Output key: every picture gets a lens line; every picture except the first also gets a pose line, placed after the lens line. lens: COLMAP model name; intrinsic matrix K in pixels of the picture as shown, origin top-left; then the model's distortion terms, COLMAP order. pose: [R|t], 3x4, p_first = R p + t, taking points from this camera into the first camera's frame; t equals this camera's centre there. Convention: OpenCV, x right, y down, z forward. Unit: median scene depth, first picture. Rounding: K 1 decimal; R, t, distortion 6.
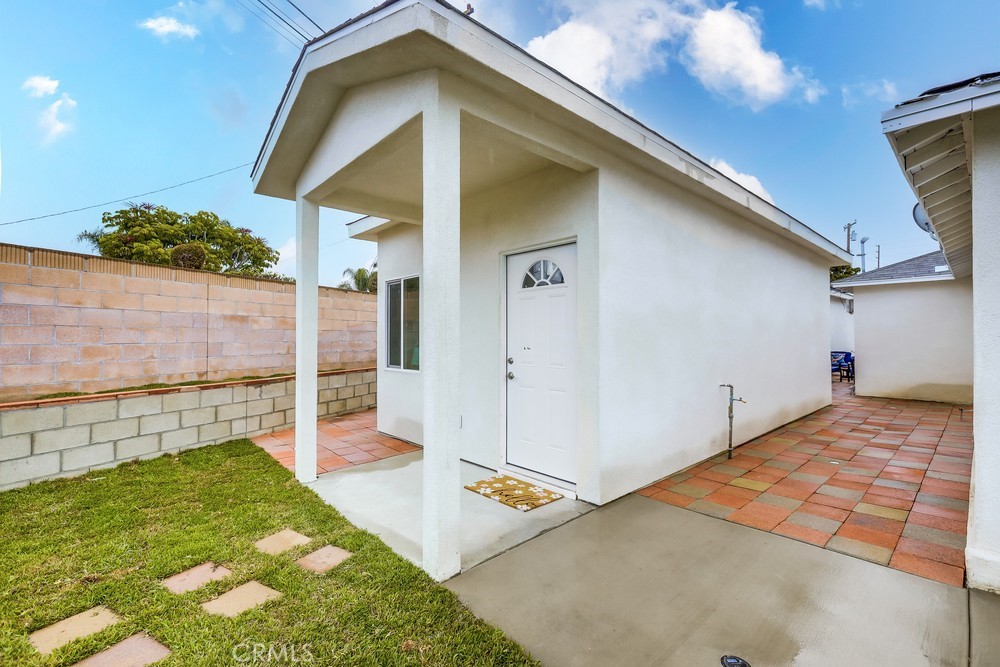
lens RADIAL K [[445.2, 0, 500.0], [0, 445.2, 333.5], [0, 0, 1]] dist [-0.000116, 0.000090]
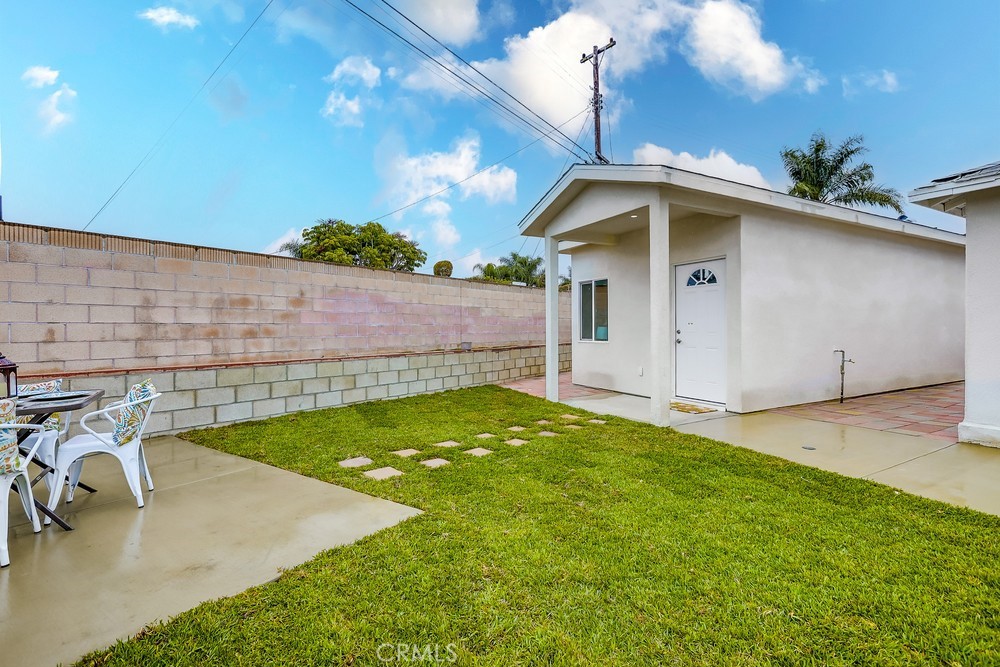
lens RADIAL K [[443.5, 0, 503.7], [0, 443.5, 330.8], [0, 0, 1]] dist [-0.000646, 0.000755]
pose [[0.968477, -0.004189, -0.249069, -0.134239], [0.008310, 0.999845, 0.015494, 0.019923], [0.248966, -0.017075, 0.968362, -0.499378]]
